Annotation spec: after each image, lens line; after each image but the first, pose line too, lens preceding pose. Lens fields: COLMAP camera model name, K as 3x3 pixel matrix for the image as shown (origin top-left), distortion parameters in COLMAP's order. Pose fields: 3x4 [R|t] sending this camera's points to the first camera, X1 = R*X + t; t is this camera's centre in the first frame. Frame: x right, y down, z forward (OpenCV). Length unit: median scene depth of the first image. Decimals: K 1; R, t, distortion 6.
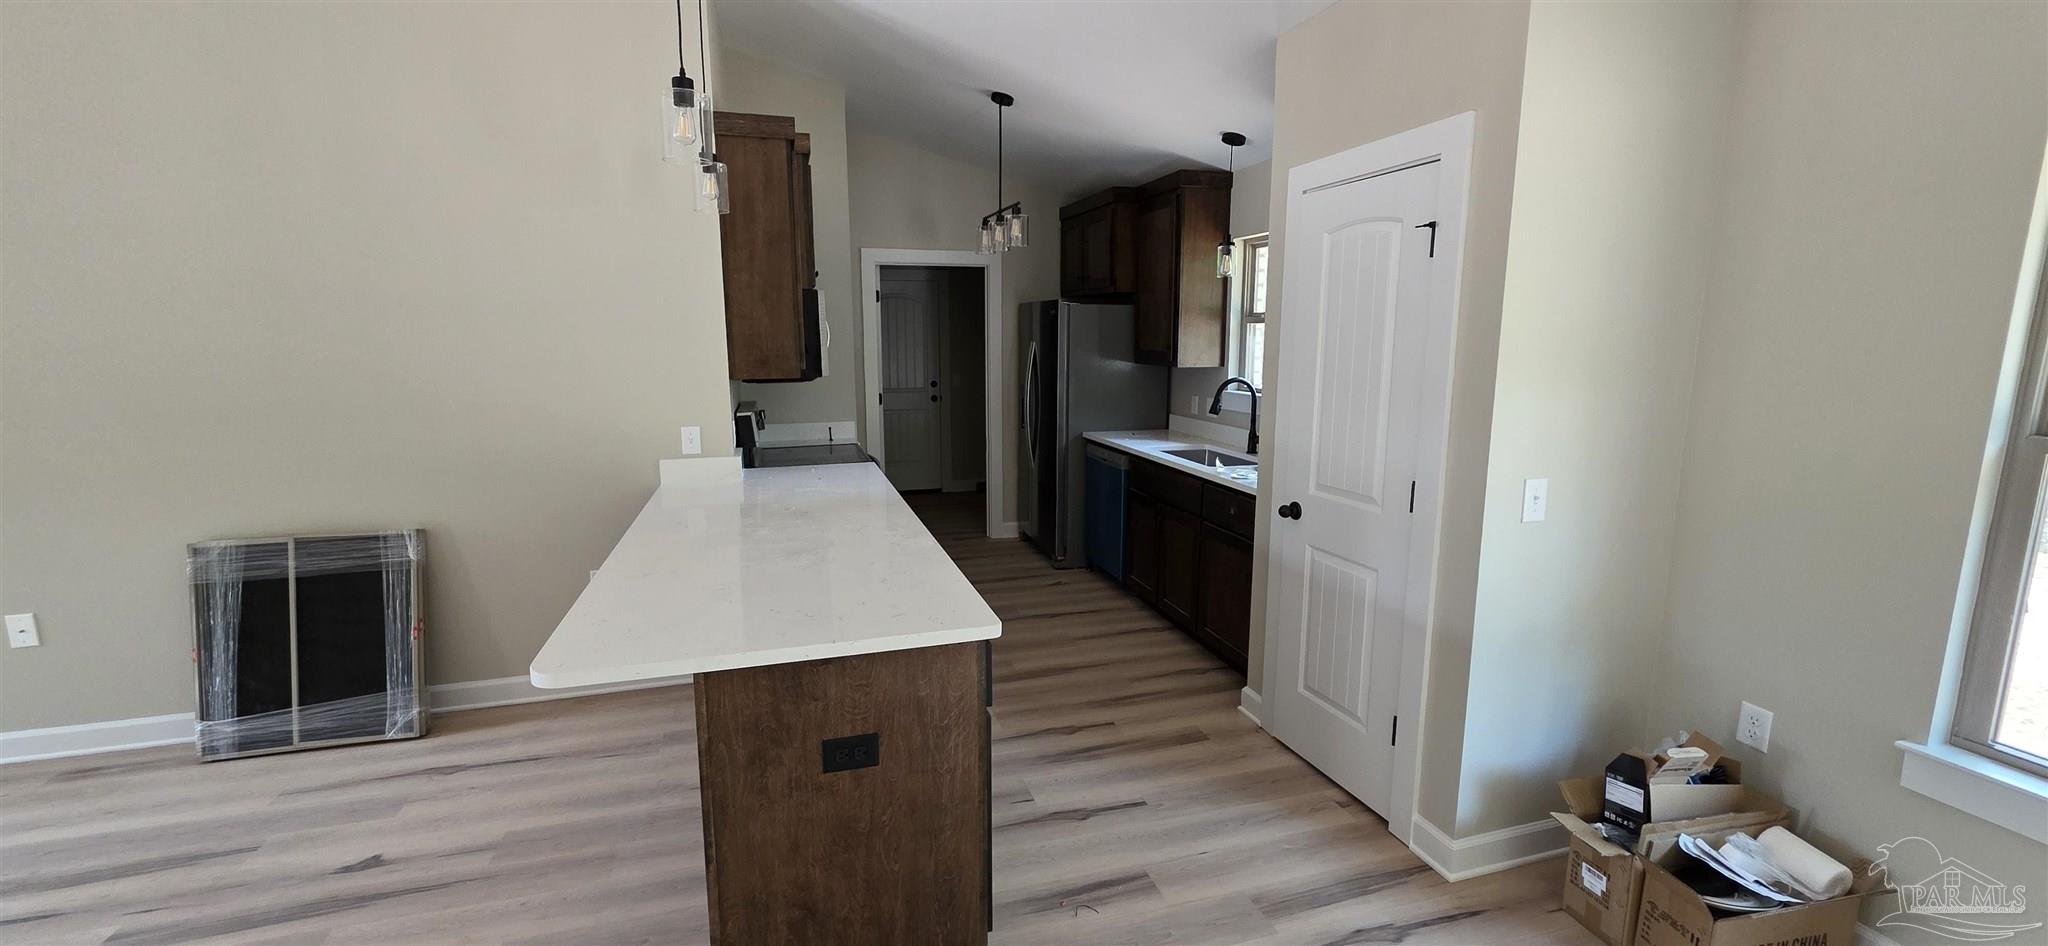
lens RADIAL K [[814.2, 0, 1020.4], [0, 814.2, 469.6], [0, 0, 1]] dist [-0.001514, 0.000952]
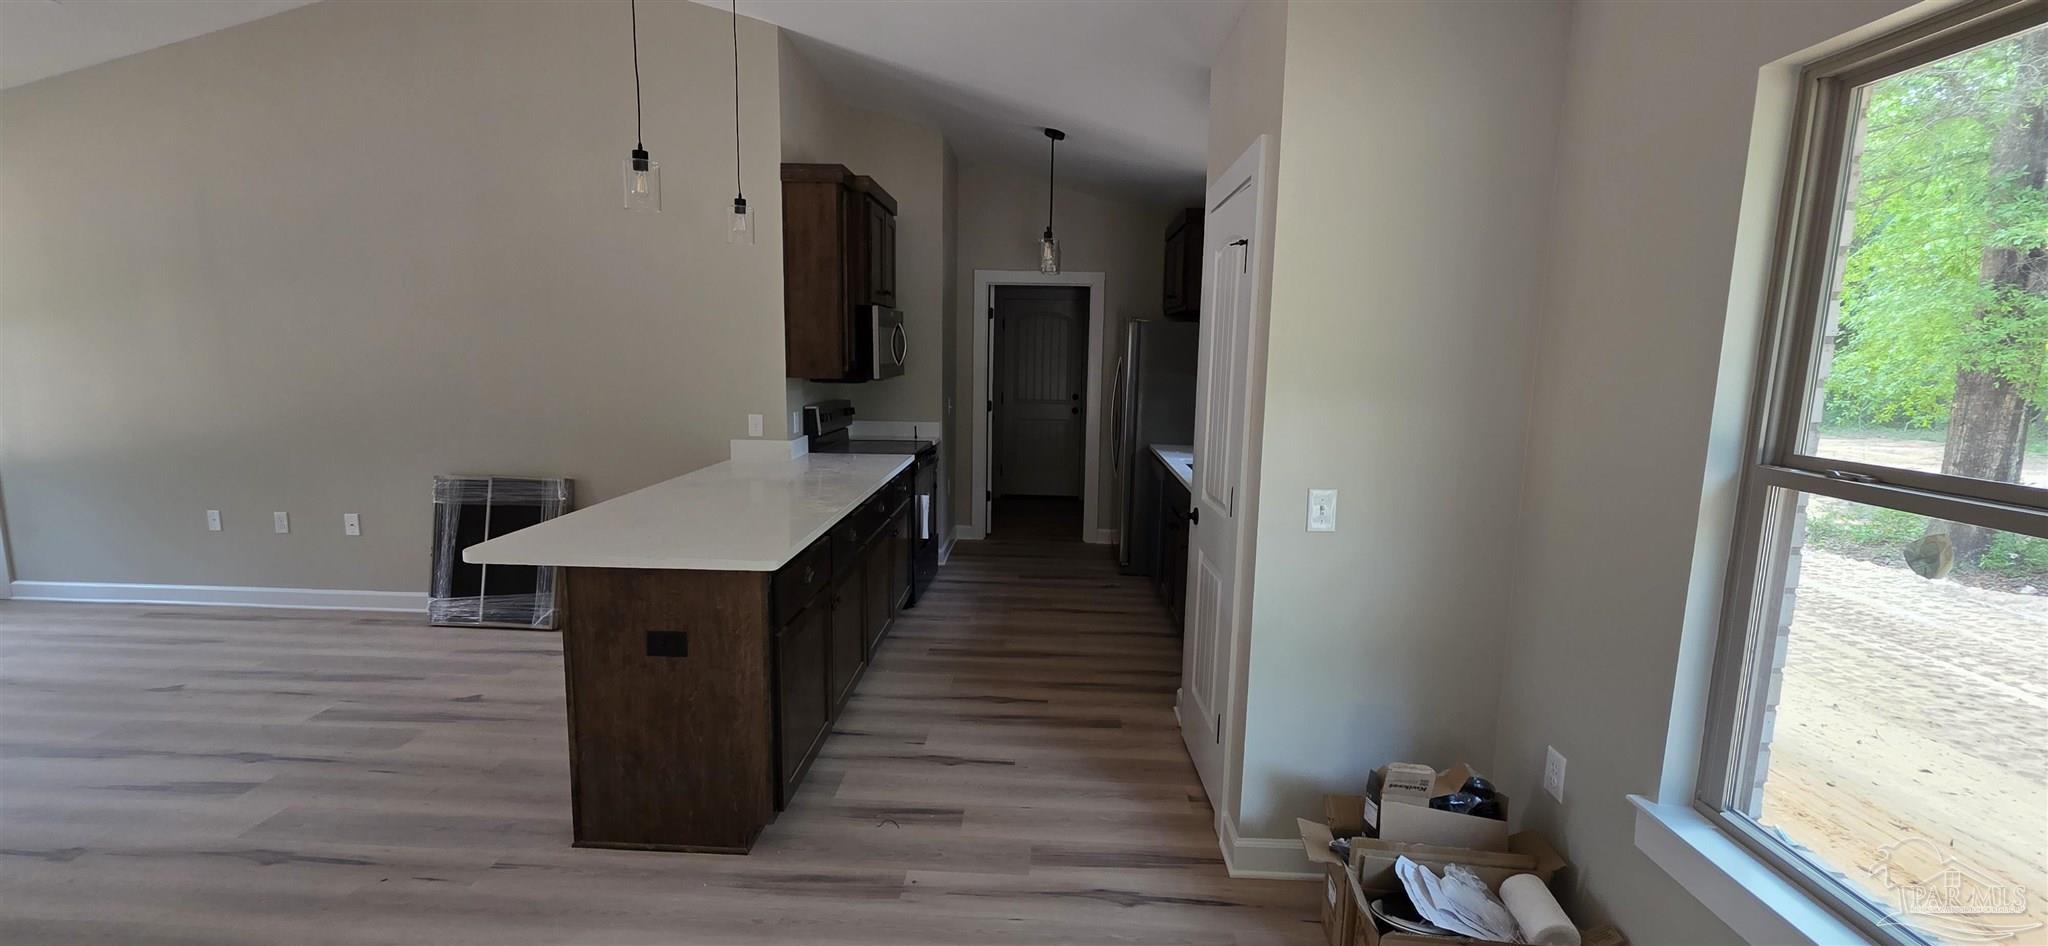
lens RADIAL K [[814.2, 0, 1018.9], [0, 814.2, 471.9], [0, 0, 1]] dist [-0.001514, 0.000952]
pose [[0.945320, 0.066553, -0.319282, 0.483633], [-0.073567, 0.997241, -0.009945, 0.022394], [0.317739, 0.032889, 0.947608, -0.064522]]
